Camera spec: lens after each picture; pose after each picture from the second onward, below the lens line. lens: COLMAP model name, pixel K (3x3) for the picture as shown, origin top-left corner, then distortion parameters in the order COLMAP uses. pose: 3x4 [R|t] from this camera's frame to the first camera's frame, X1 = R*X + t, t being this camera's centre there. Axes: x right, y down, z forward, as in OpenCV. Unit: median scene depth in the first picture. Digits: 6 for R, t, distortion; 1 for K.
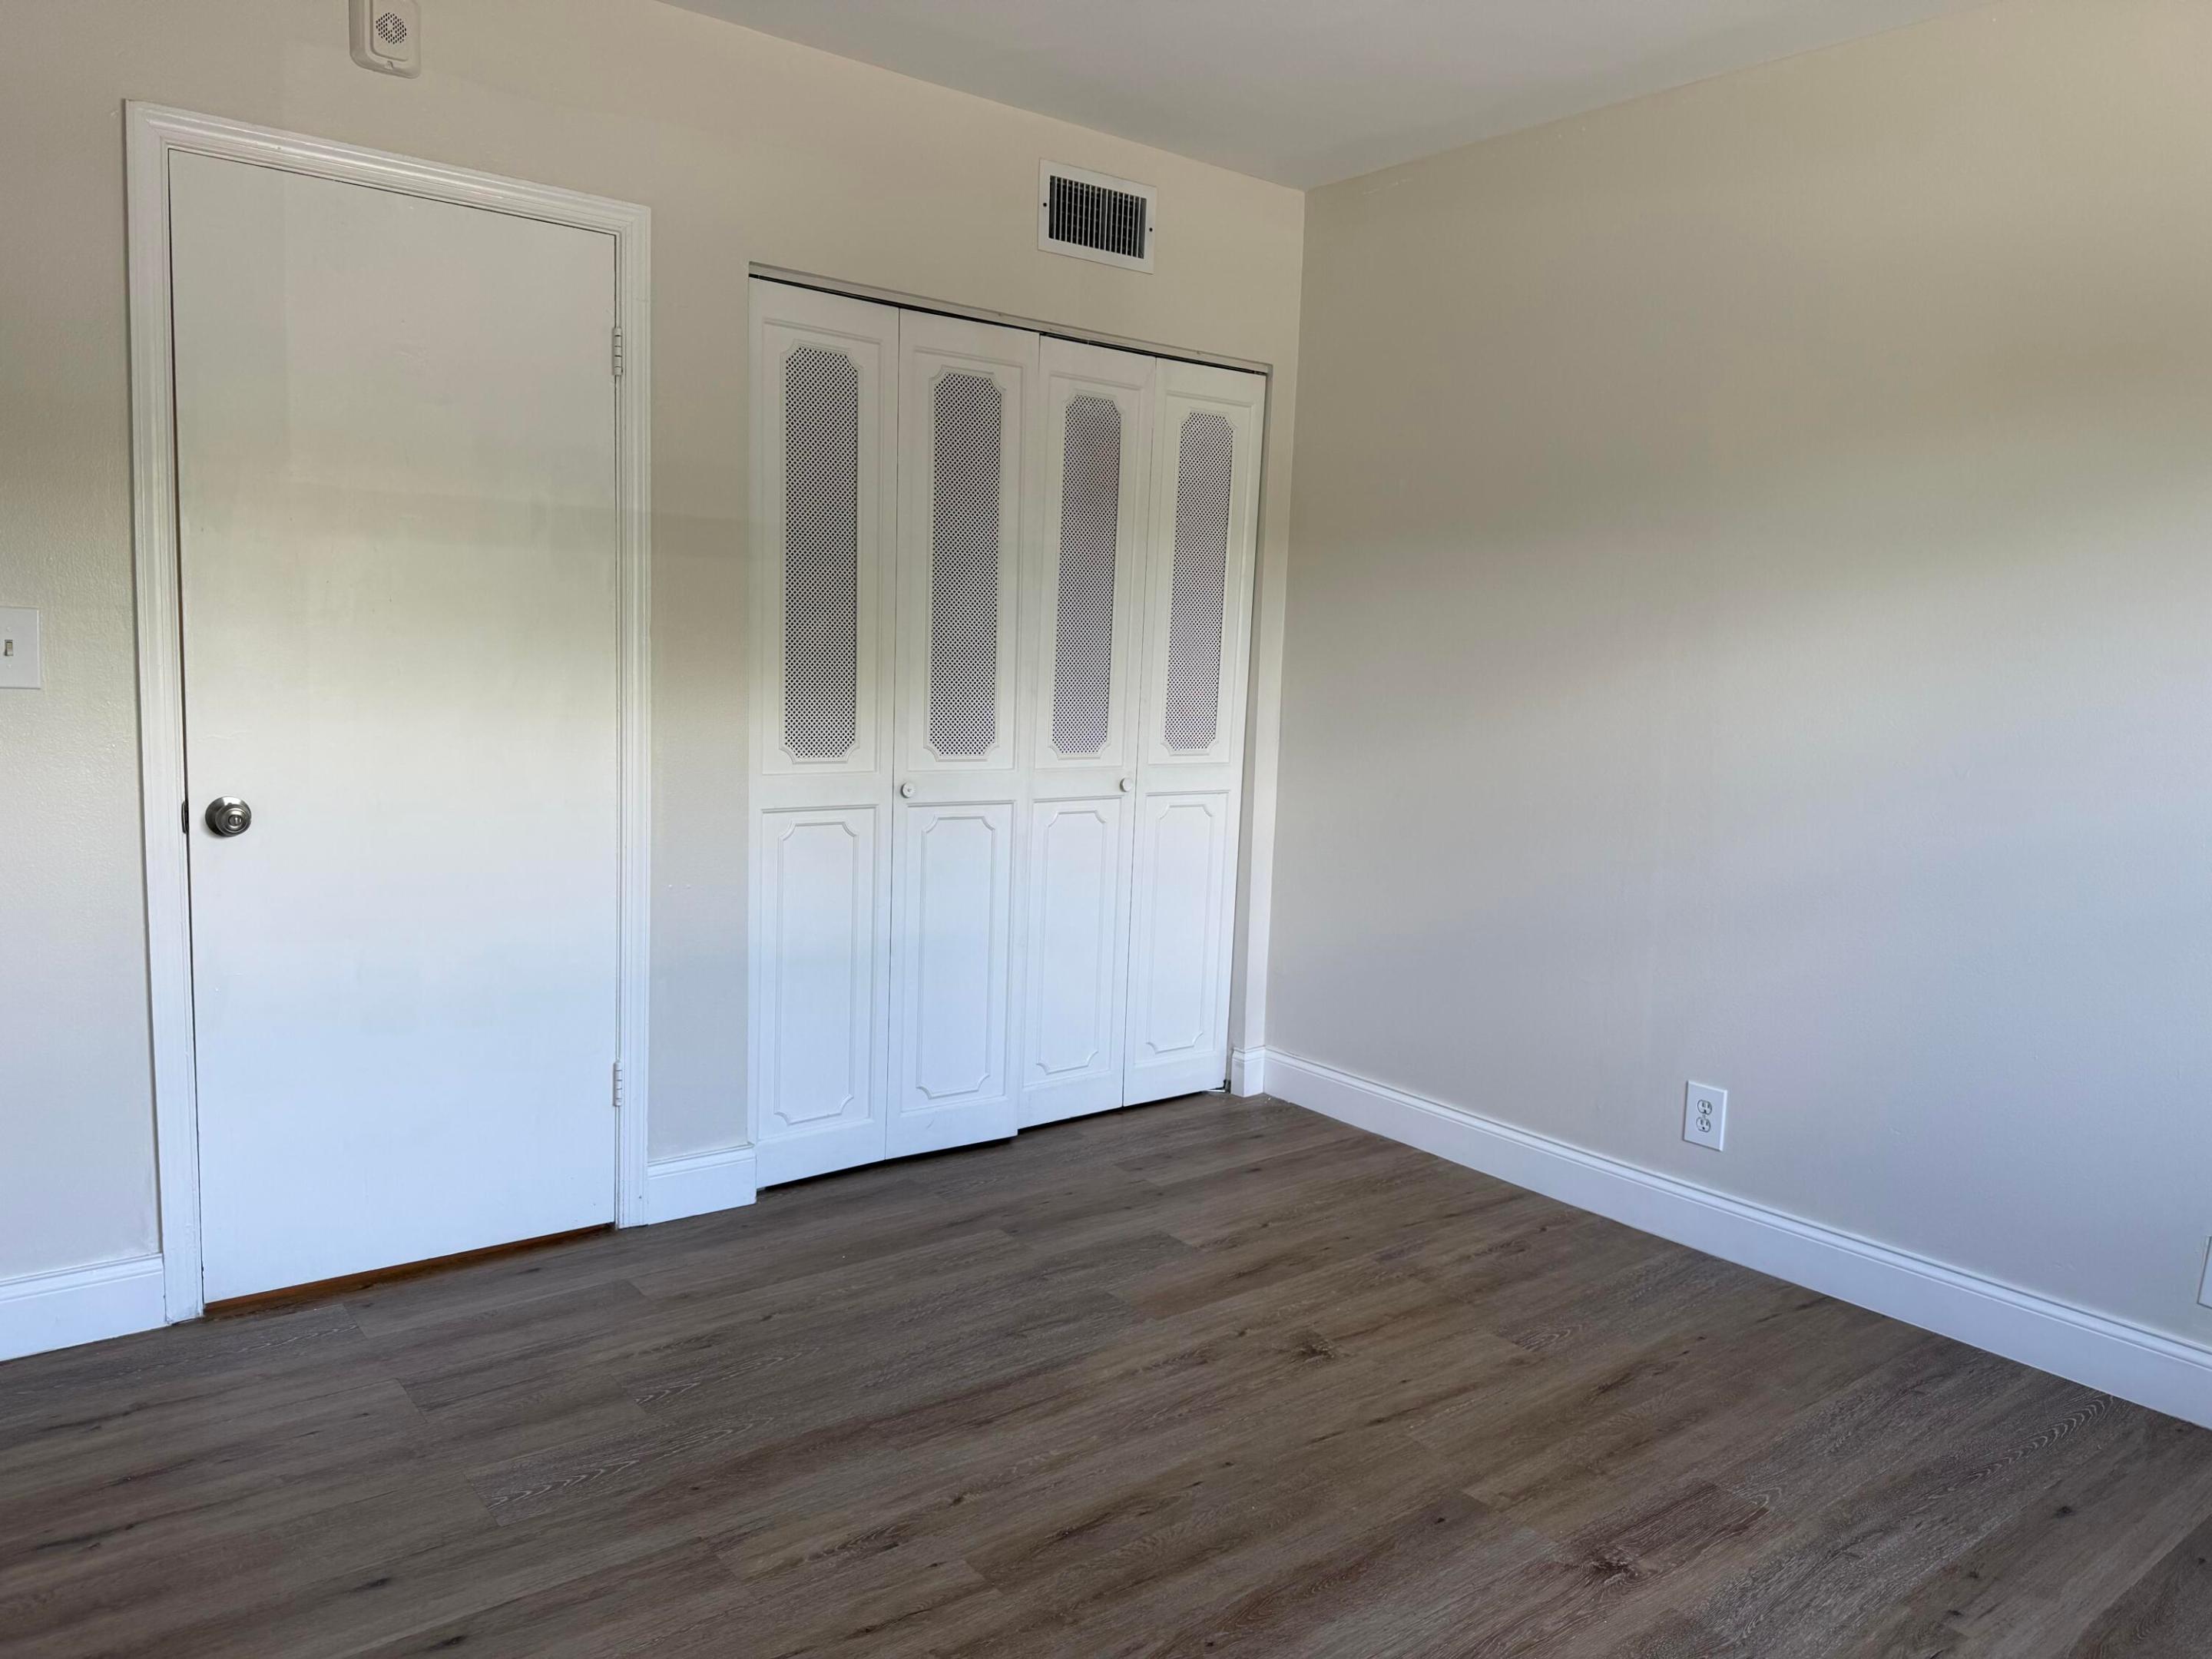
lens RADIAL K [[1570.0, 0, 1106.0], [0, 1570.0, 829.5], [0, 0, 1]] dist [-0.002226, -0.002629]
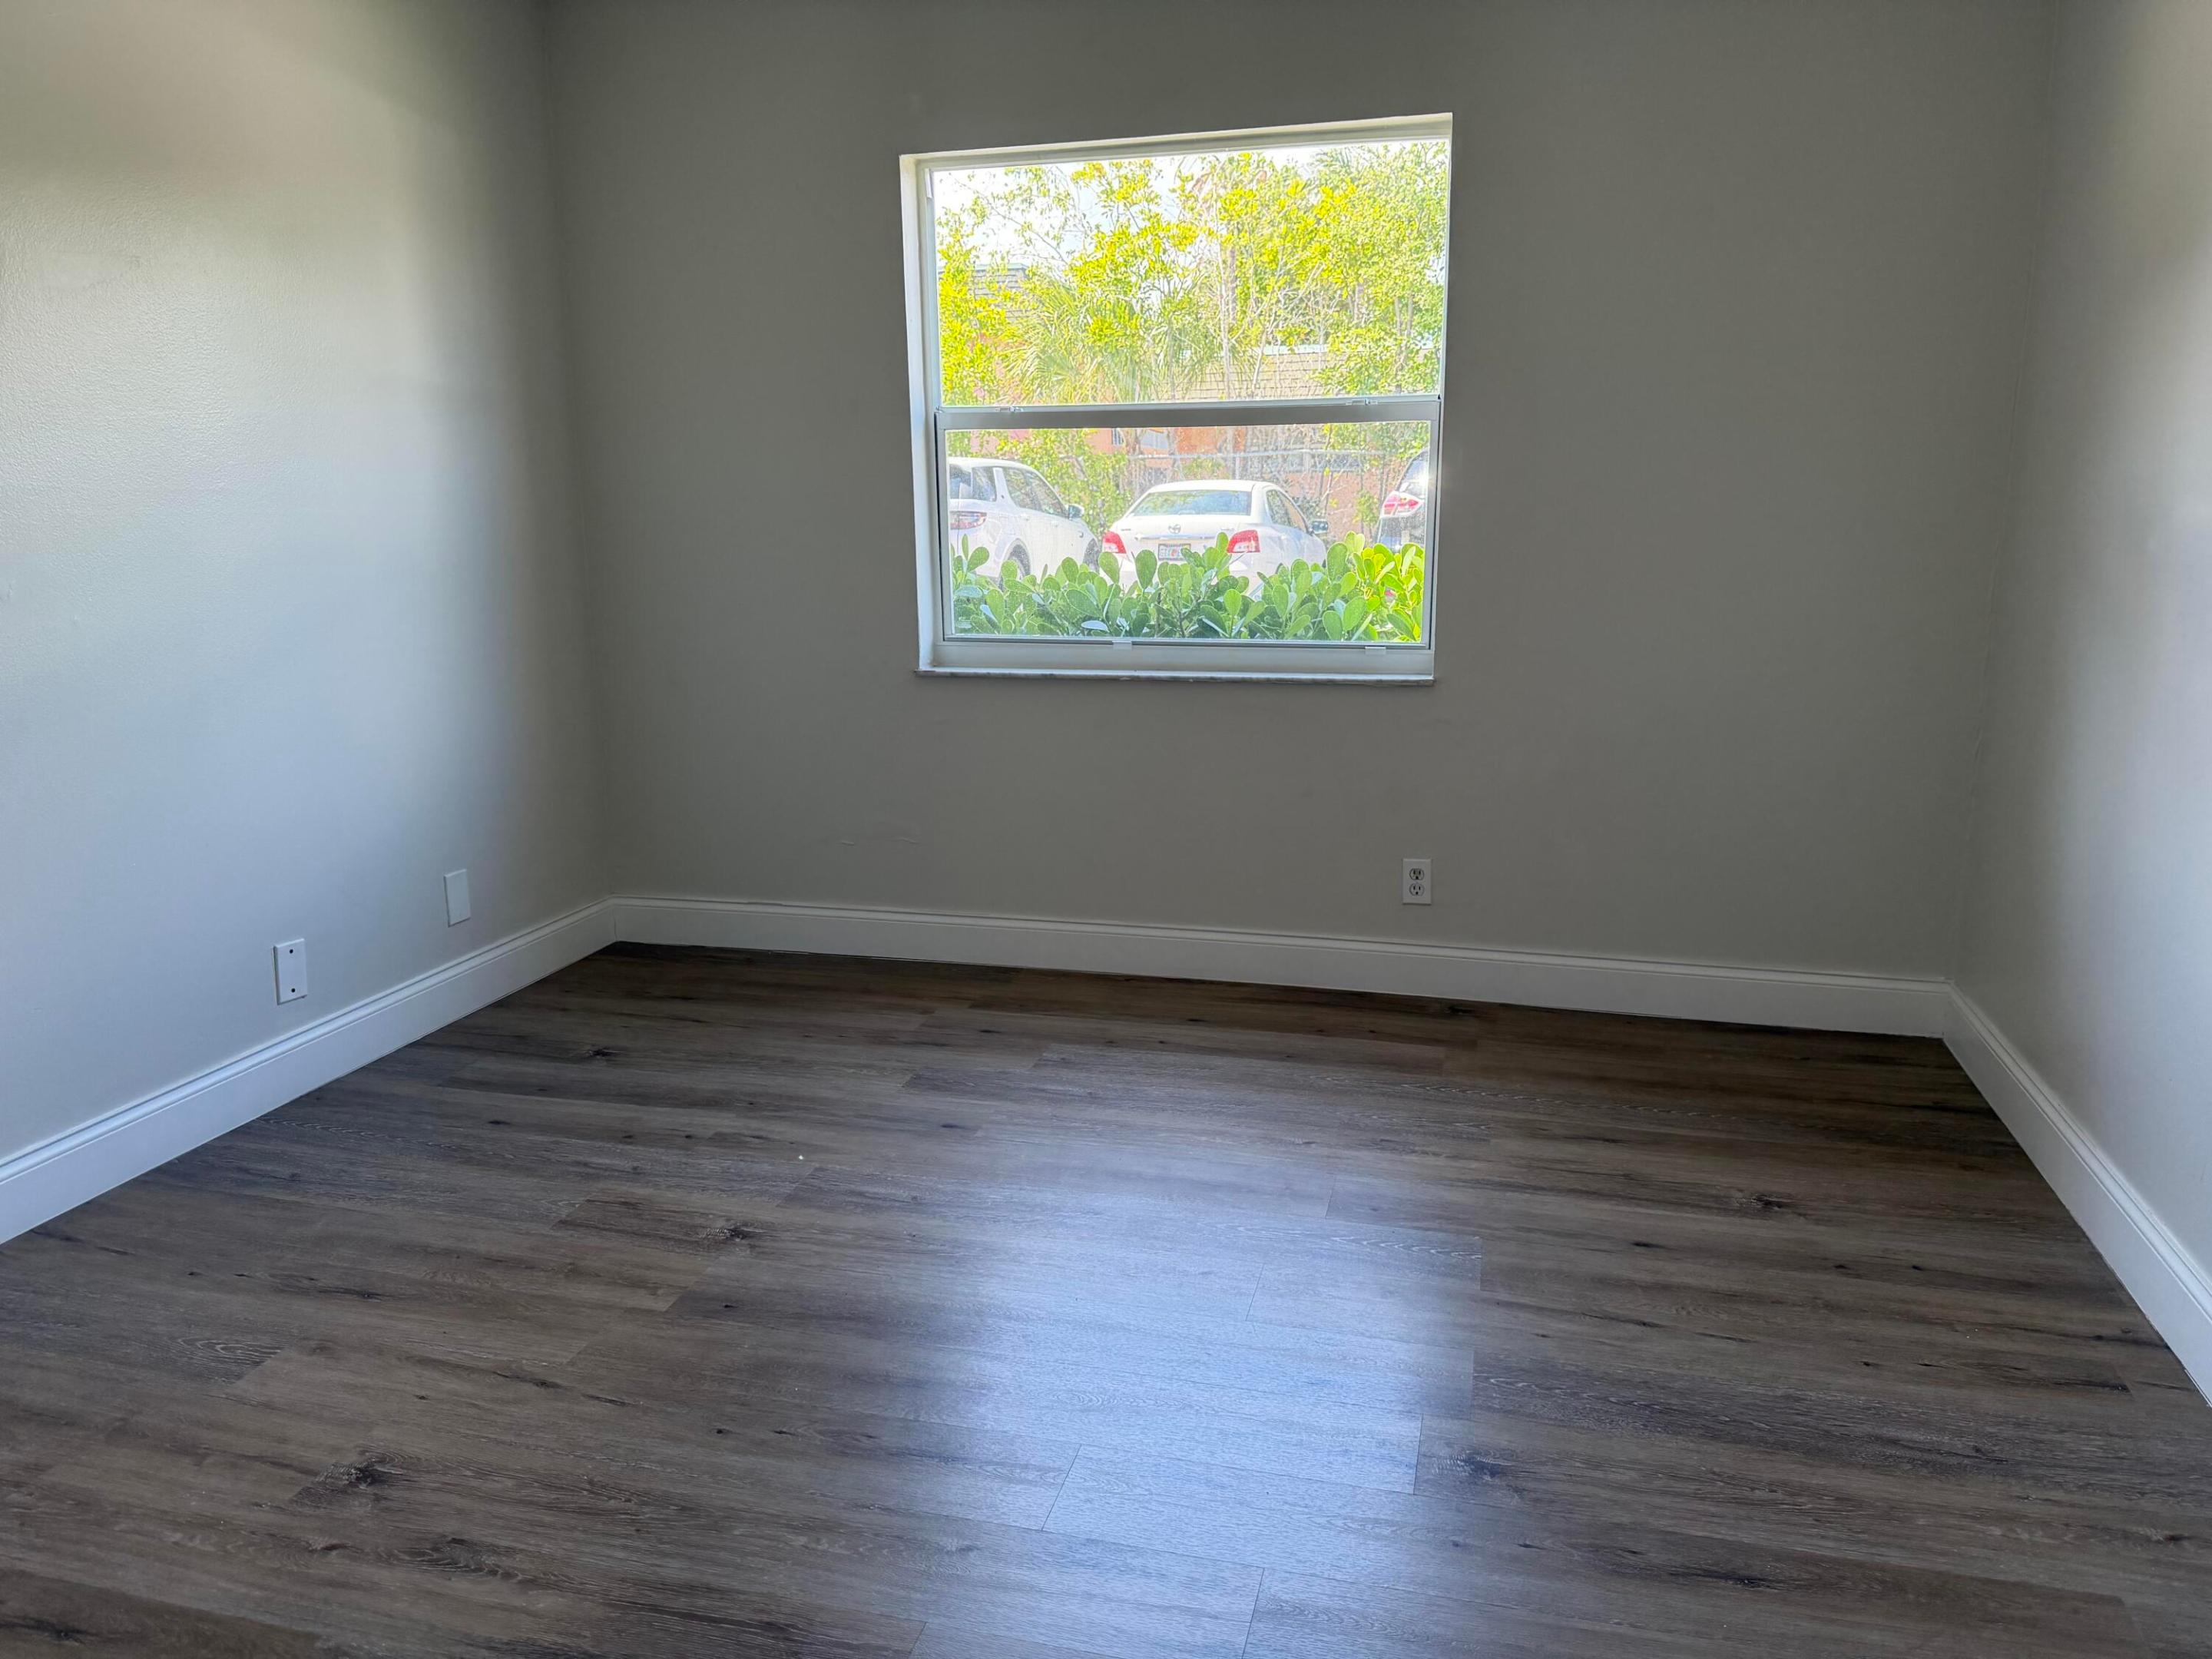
lens RADIAL K [[1570.0, 0, 1106.0], [0, 1570.0, 829.5], [0, 0, 1]] dist [-0.002226, -0.002629]
pose [[-0.613216, -0.189666, 0.766807, -0.595333], [0.078155, 0.951415, 0.297828, -0.137388], [-0.786039, 0.242563, -0.568600, 1.139303]]
